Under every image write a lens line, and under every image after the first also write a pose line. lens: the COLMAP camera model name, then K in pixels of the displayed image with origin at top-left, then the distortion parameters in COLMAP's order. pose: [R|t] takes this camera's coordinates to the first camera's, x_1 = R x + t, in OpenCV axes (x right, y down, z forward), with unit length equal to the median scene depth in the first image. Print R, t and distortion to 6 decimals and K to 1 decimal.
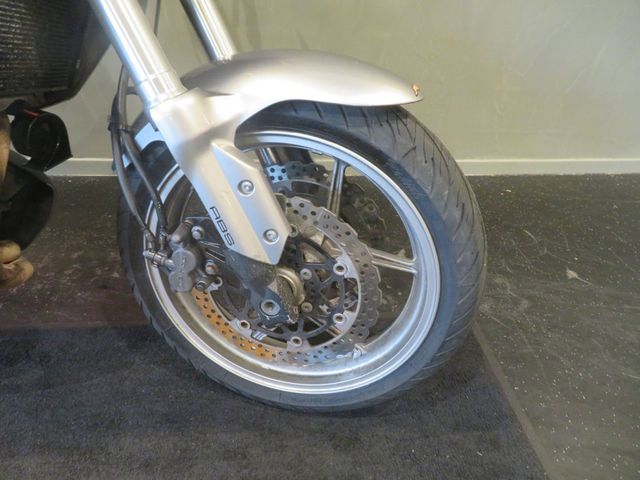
lens RADIAL K [[459.4, 0, 320.0], [0, 459.4, 240.0], [0, 0, 1]] dist [0.000196, -0.000544]
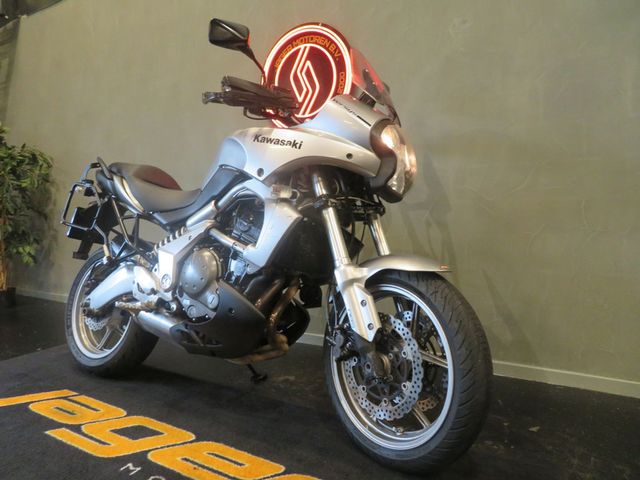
lens RADIAL K [[459.4, 0, 320.0], [0, 459.4, 240.0], [0, 0, 1]] dist [0.000196, -0.000544]
pose [[0.792693, -0.031179, -0.608823, 0.902200], [-0.305705, 0.843714, -0.441239, 0.587071], [0.527430, 0.535887, 0.659274, -0.682360]]
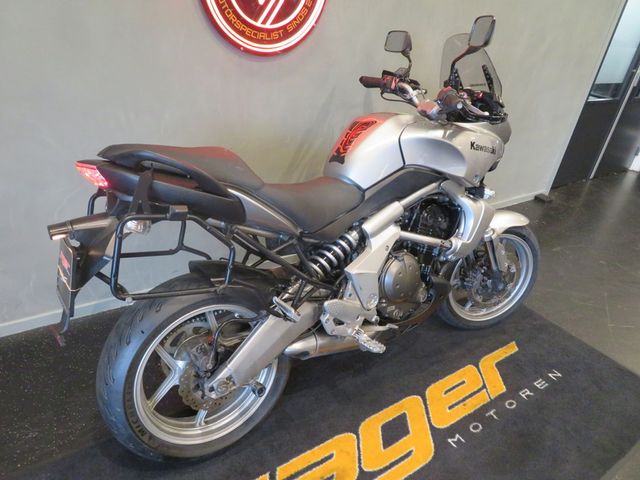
lens RADIAL K [[459.4, 0, 320.0], [0, 459.4, 240.0], [0, 0, 1]] dist [0.000196, -0.000544]
pose [[0.866195, -0.191060, 0.461738, -2.530279], [0.227899, 0.973370, -0.024759, -0.368528], [-0.444712, 0.126676, 0.886671, -1.314410]]
